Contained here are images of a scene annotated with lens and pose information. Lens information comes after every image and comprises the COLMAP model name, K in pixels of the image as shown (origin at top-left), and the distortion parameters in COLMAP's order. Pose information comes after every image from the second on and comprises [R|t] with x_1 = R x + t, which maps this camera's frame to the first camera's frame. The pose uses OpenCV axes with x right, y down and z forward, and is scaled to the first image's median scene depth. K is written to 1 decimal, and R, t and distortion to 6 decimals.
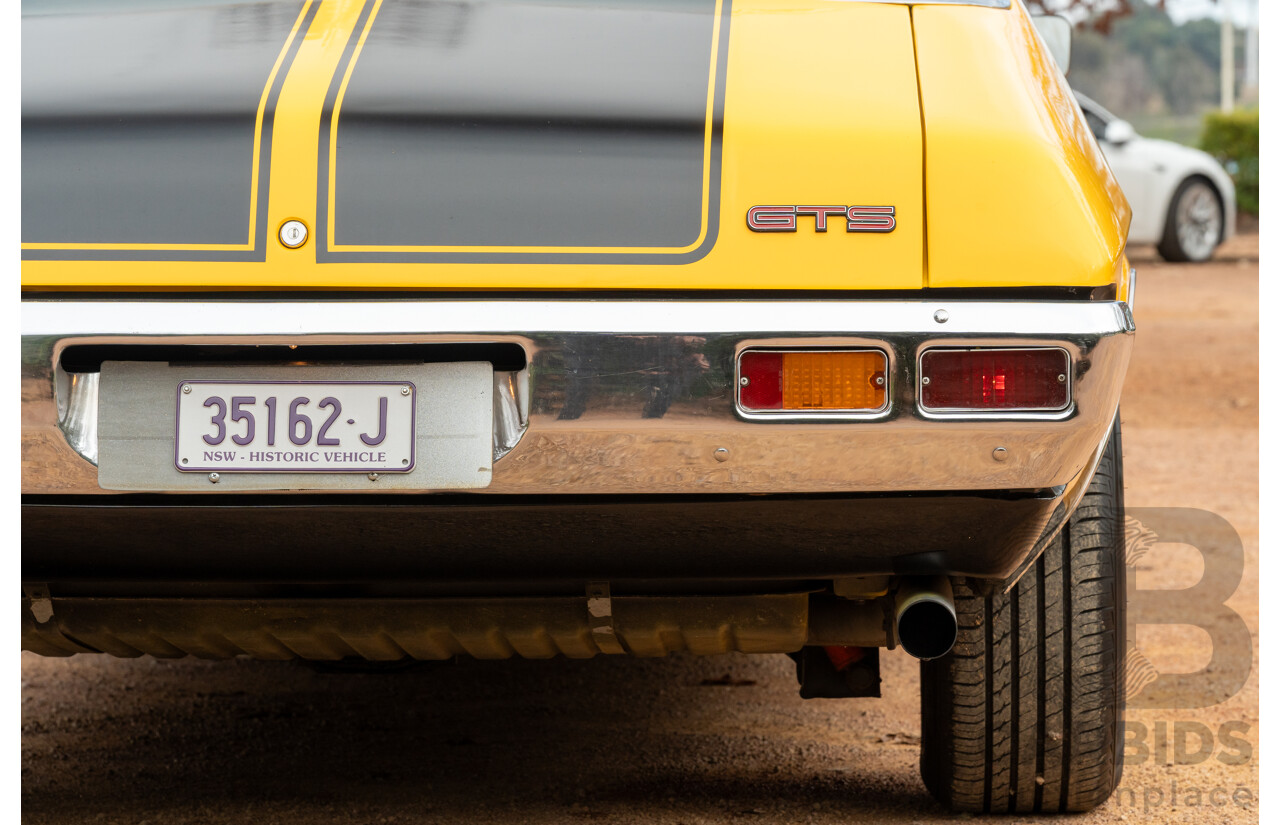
lens RADIAL K [[5201.3, 0, 643.6], [0, 5201.3, 415.4], [0, 0, 1]] dist [0.142786, 0.000000]
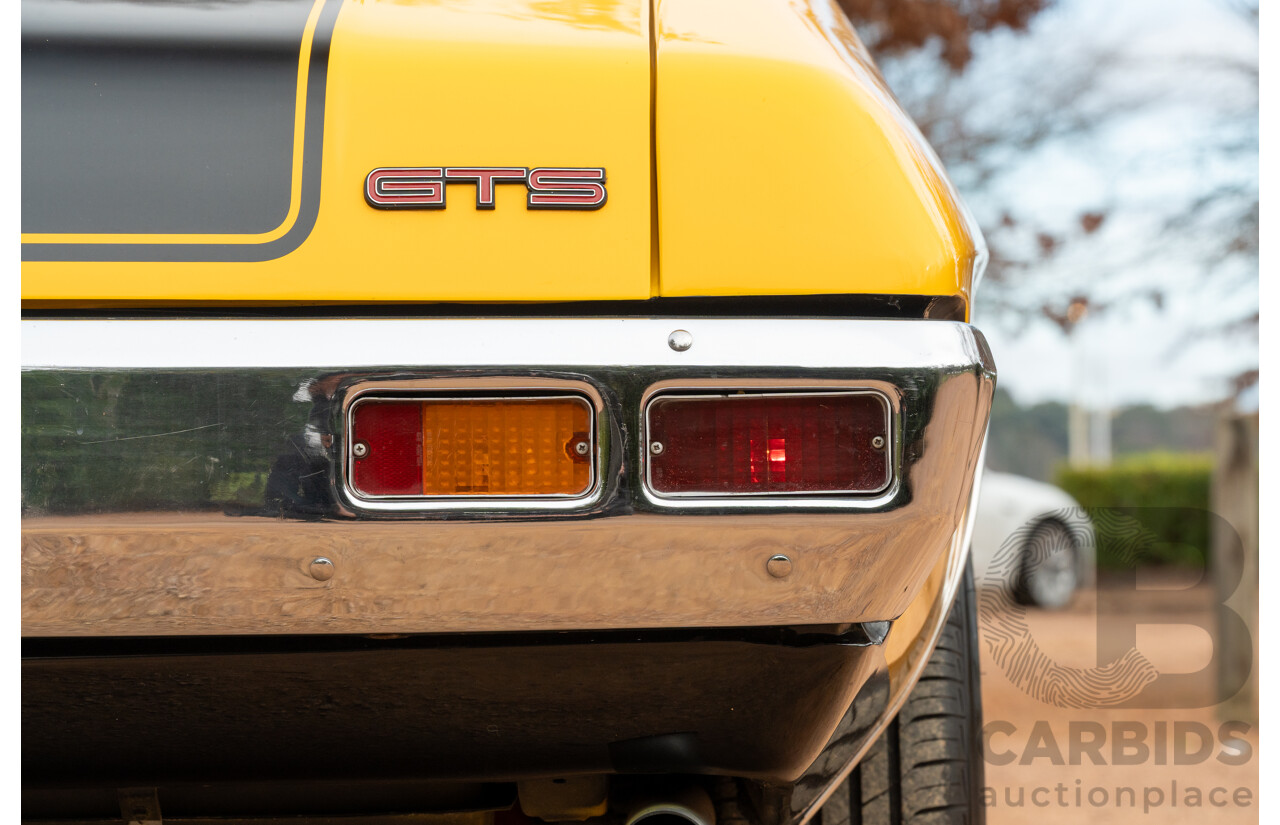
lens RADIAL K [[5201.3, 0, 637.2], [0, 5201.3, 414.5], [0, 0, 1]] dist [0.142786, 0.000000]
pose [[0.999604, -0.005340, 0.027640, 0.034920], [0.007434, 0.997064, -0.076209, 0.035963], [-0.027152, 0.076384, 0.996709, 0.388182]]
